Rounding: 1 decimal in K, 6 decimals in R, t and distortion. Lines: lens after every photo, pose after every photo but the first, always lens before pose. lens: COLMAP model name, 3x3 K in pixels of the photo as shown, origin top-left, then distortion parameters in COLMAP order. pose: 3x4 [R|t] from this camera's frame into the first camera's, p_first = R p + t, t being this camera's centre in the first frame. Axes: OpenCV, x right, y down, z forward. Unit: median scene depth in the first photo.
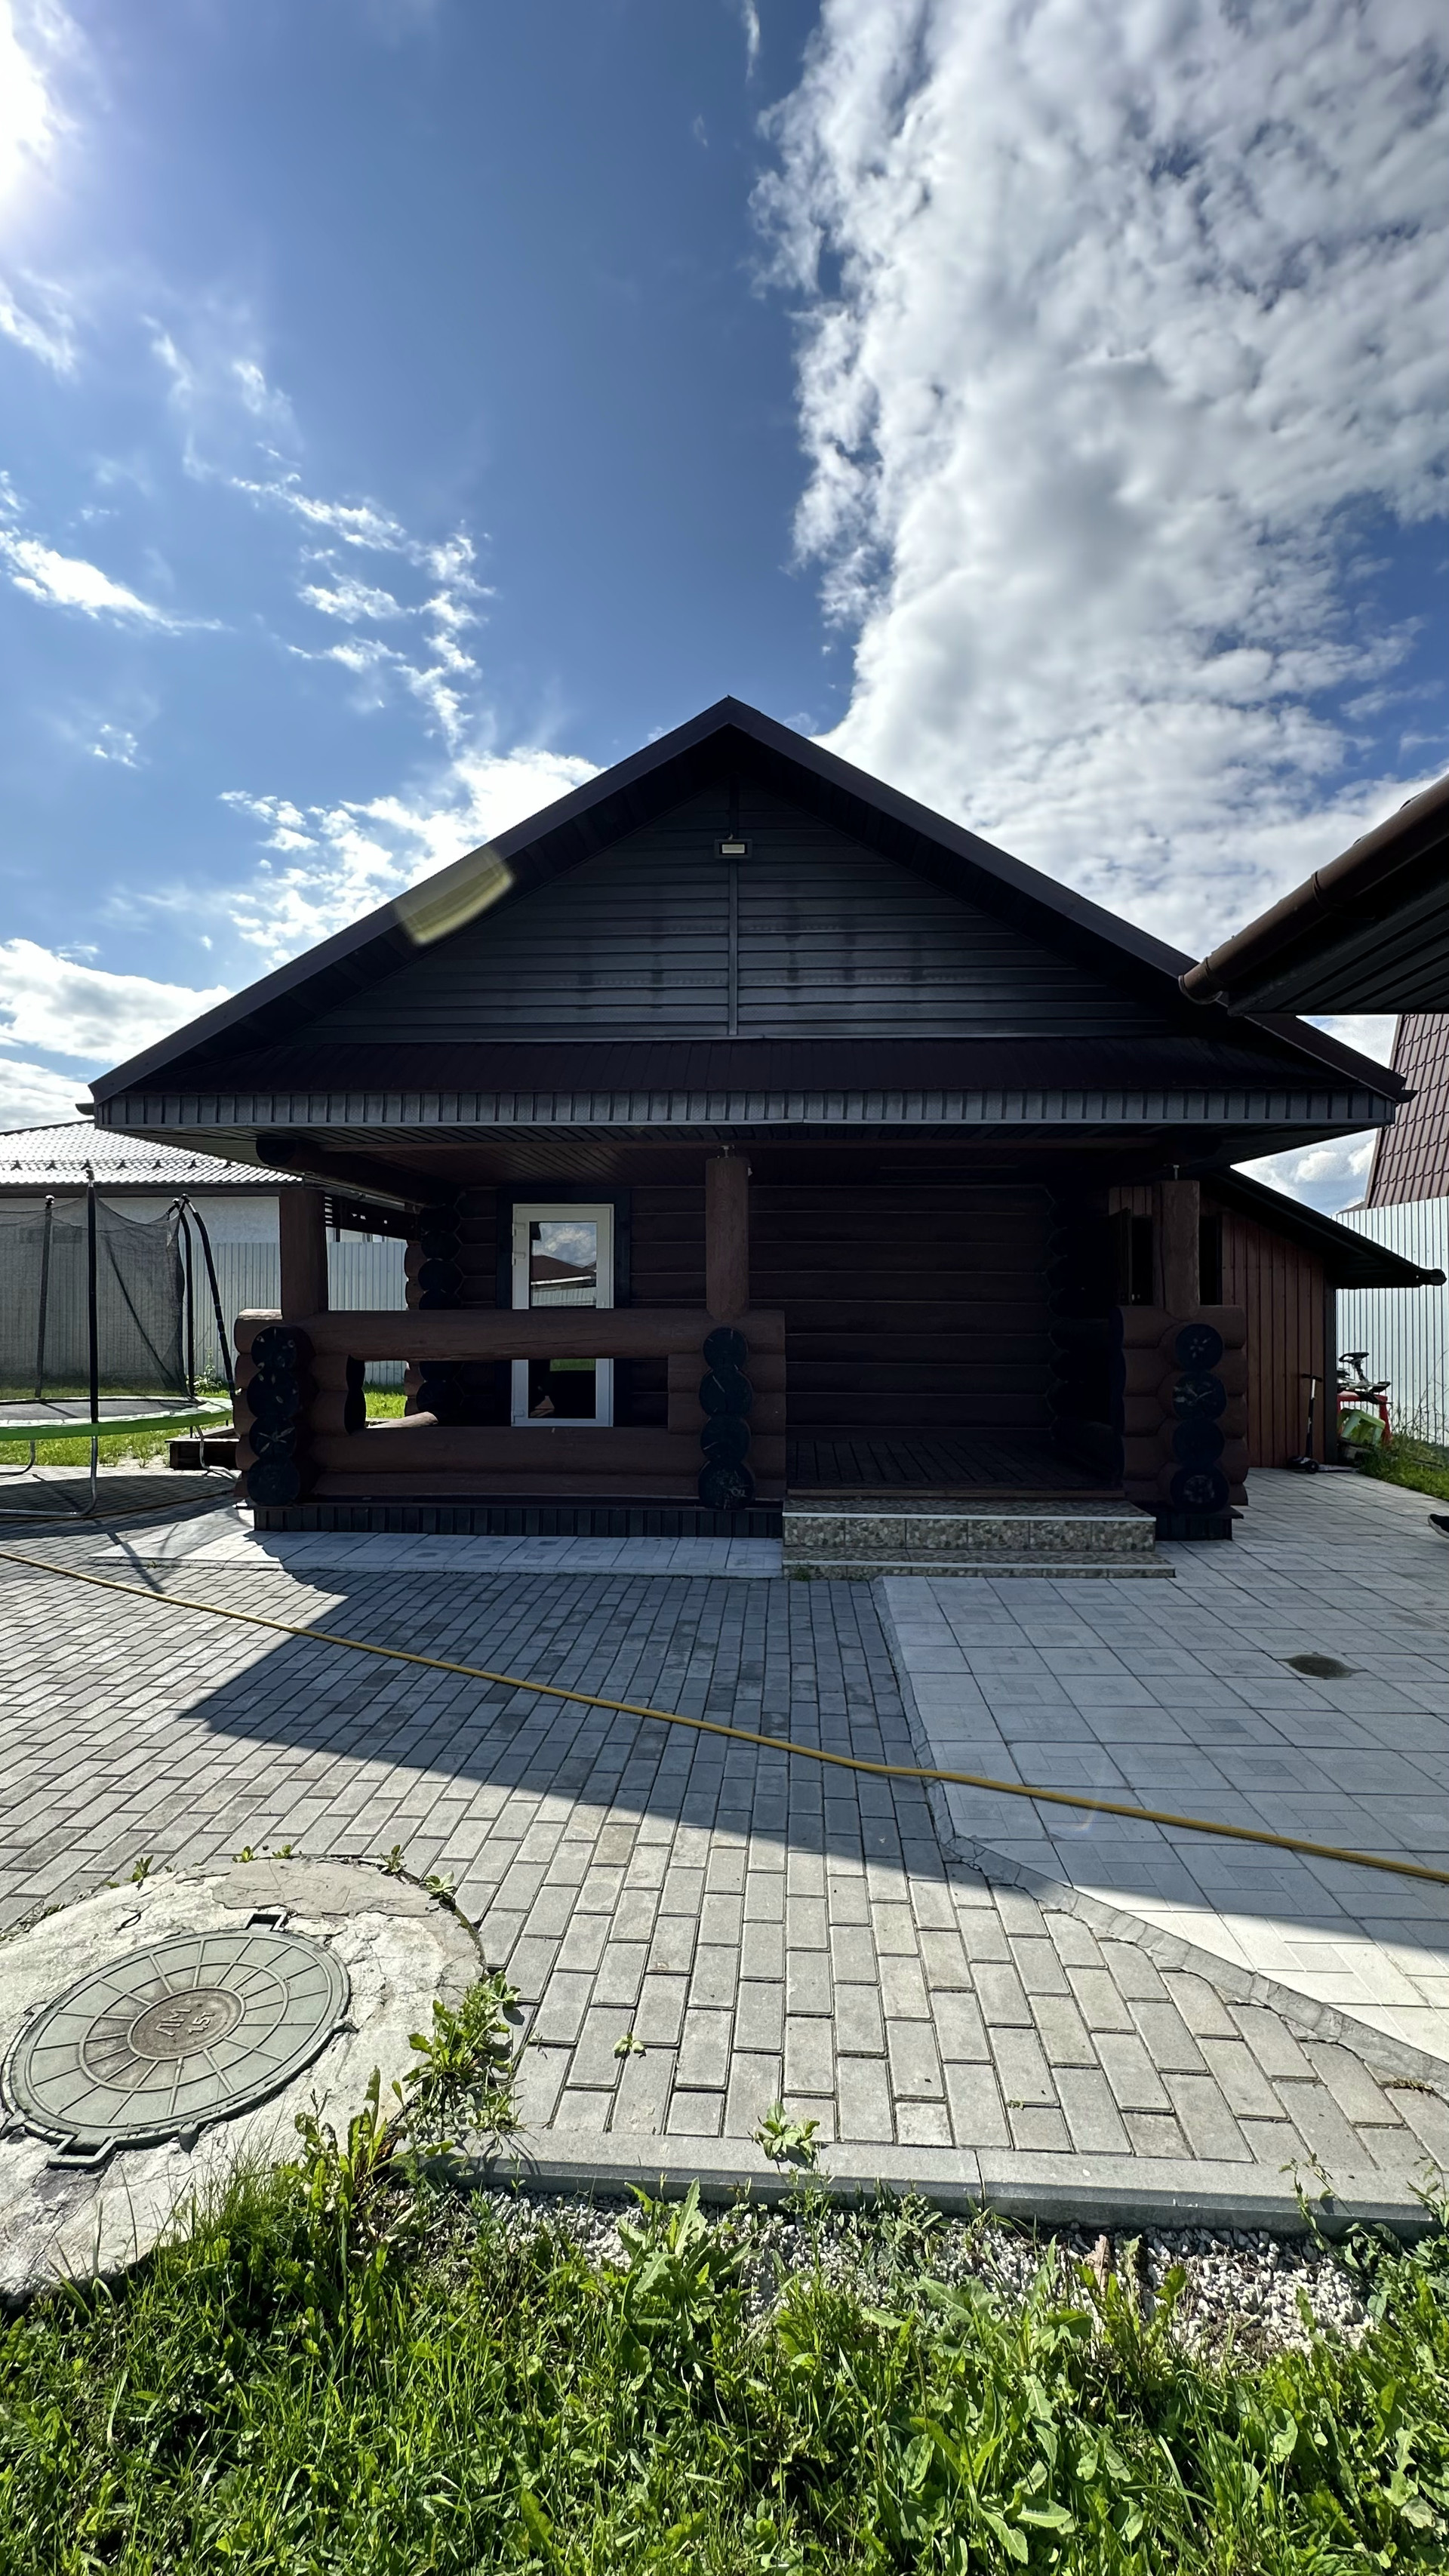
lens RADIAL K [[1023.2, 0, 724.5], [0, 1023.2, 1288.0], [0, 0, 1]] dist [-0.000287, 0.000001]
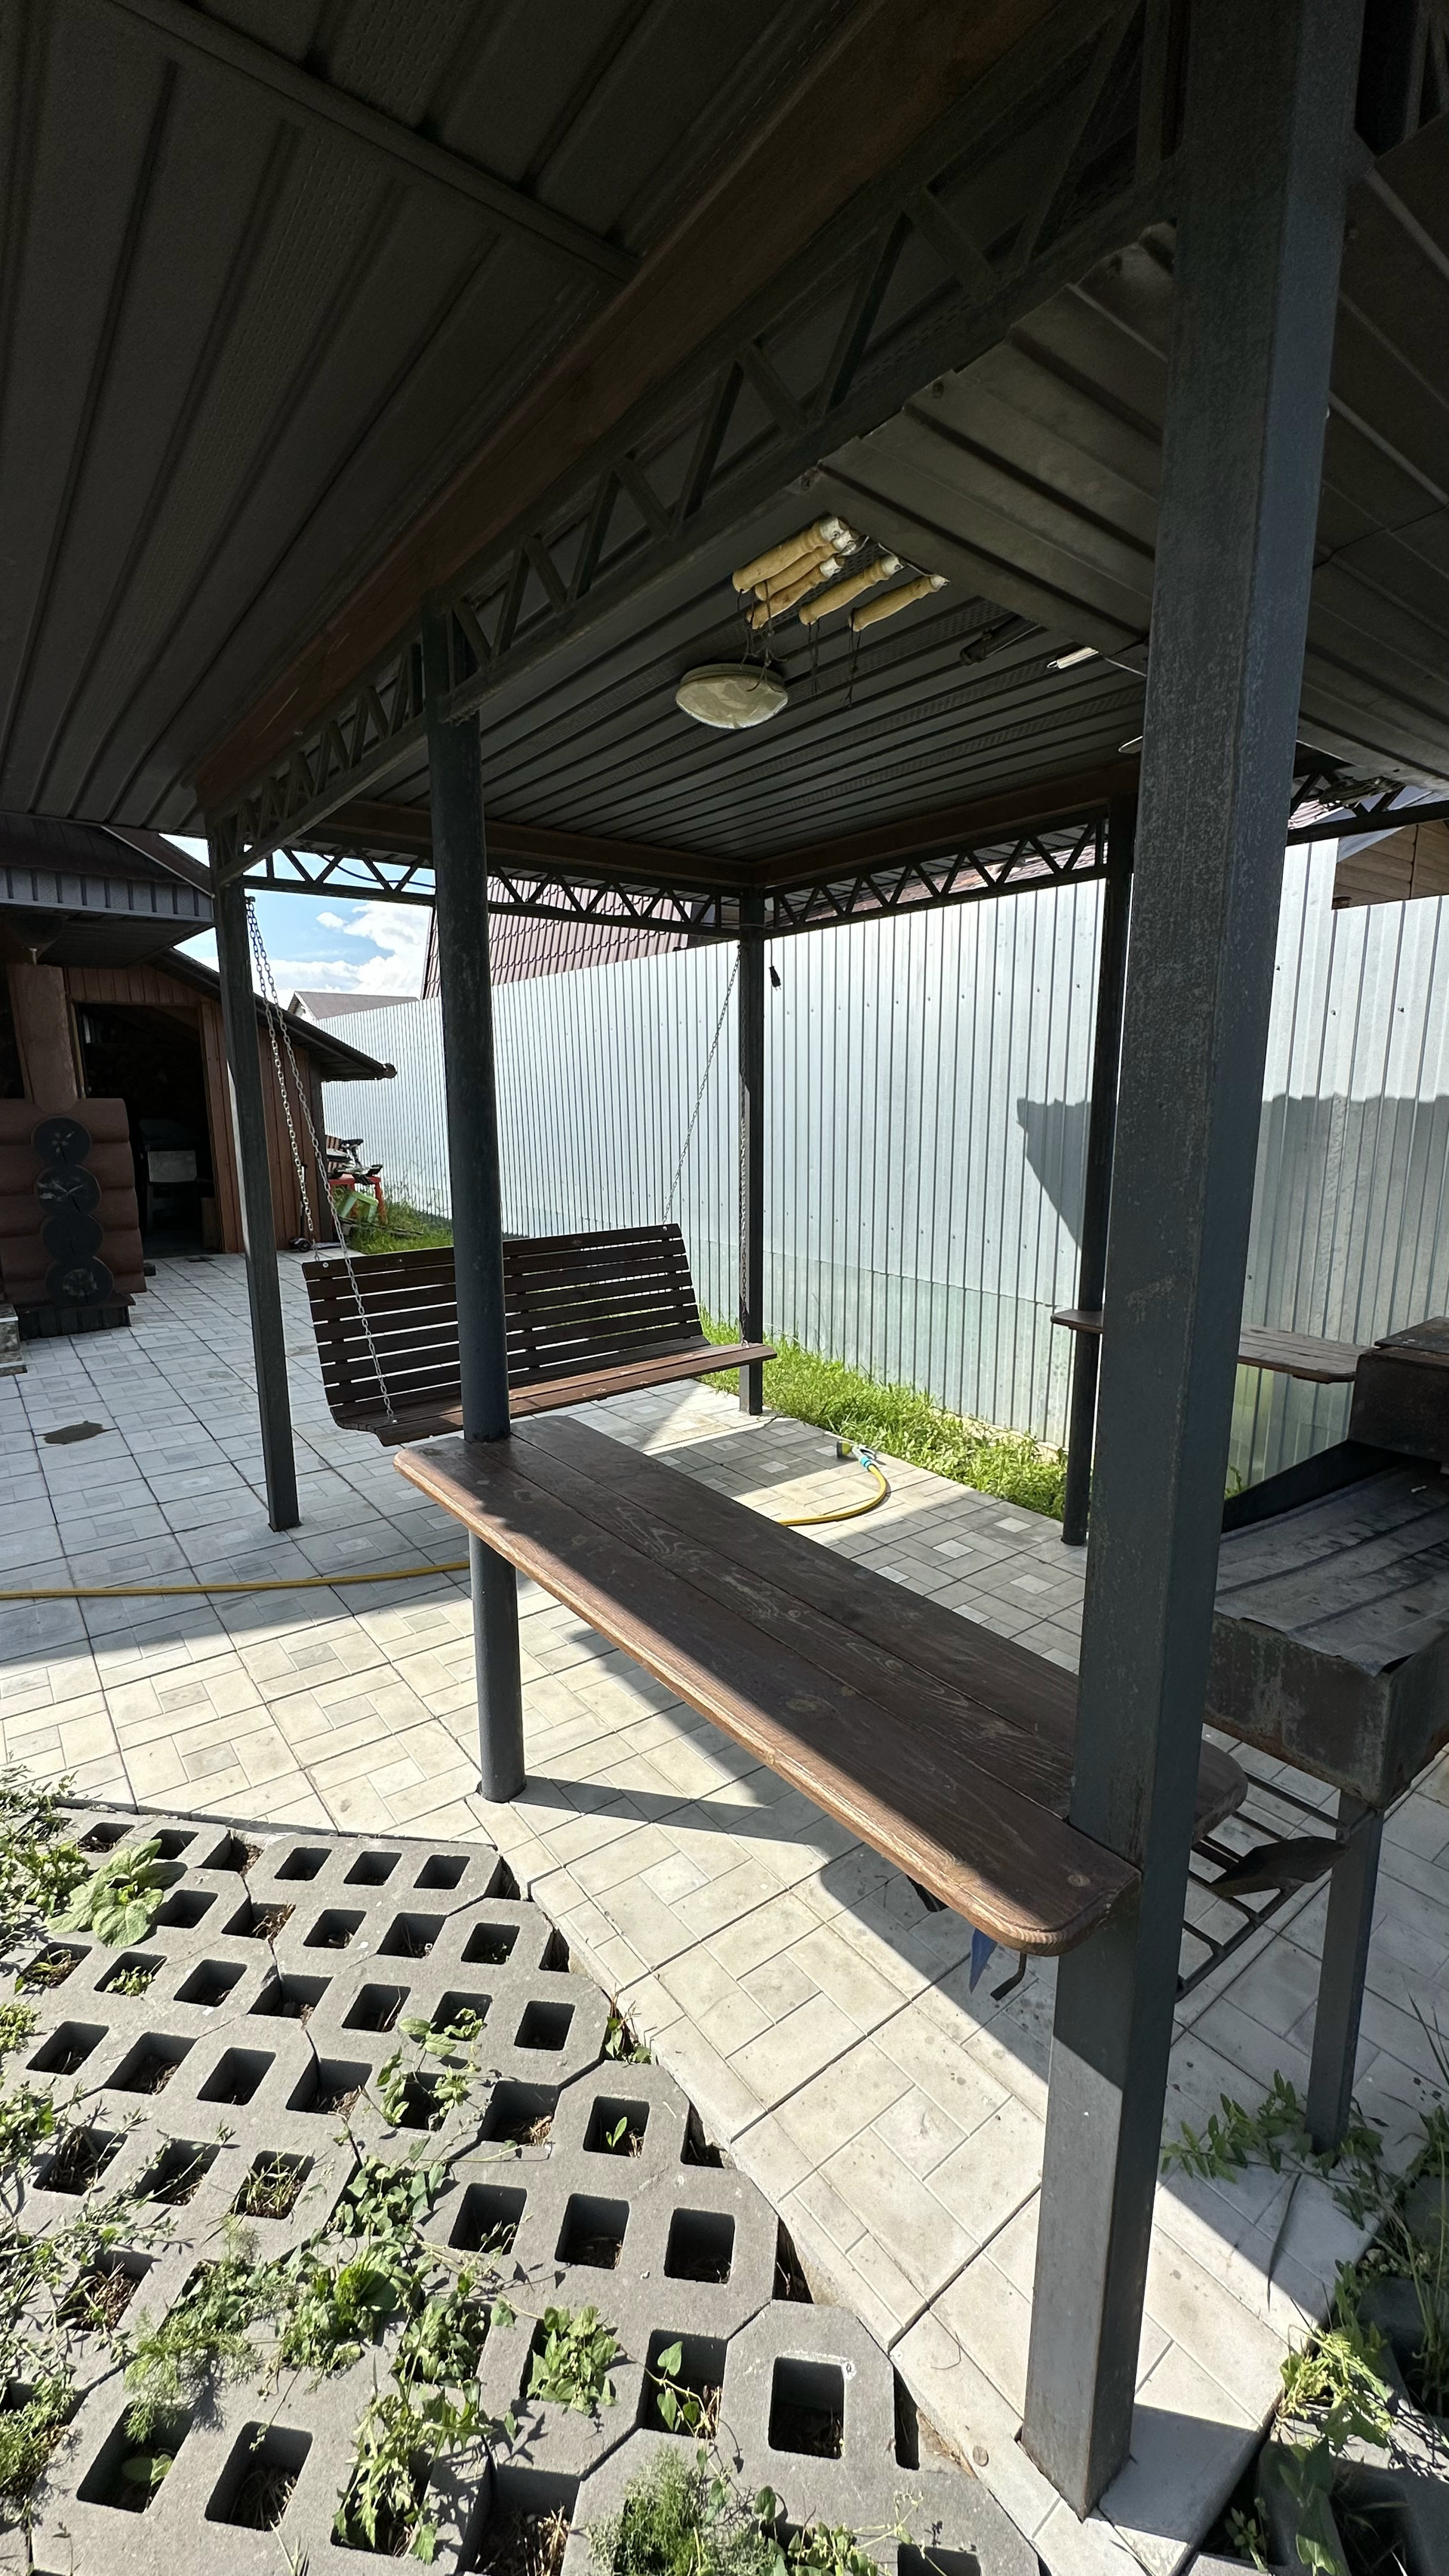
lens RADIAL K [[1023.2, 0, 724.5], [0, 1023.2, 1288.0], [0, 0, 1]] dist [-0.000287, 0.000001]
pose [[0.747853, -0.129370, 0.651137, 0.268053], [-0.003908, 0.979954, 0.199188, -0.002853], [-0.663853, -0.151508, 0.732356, -0.159688]]
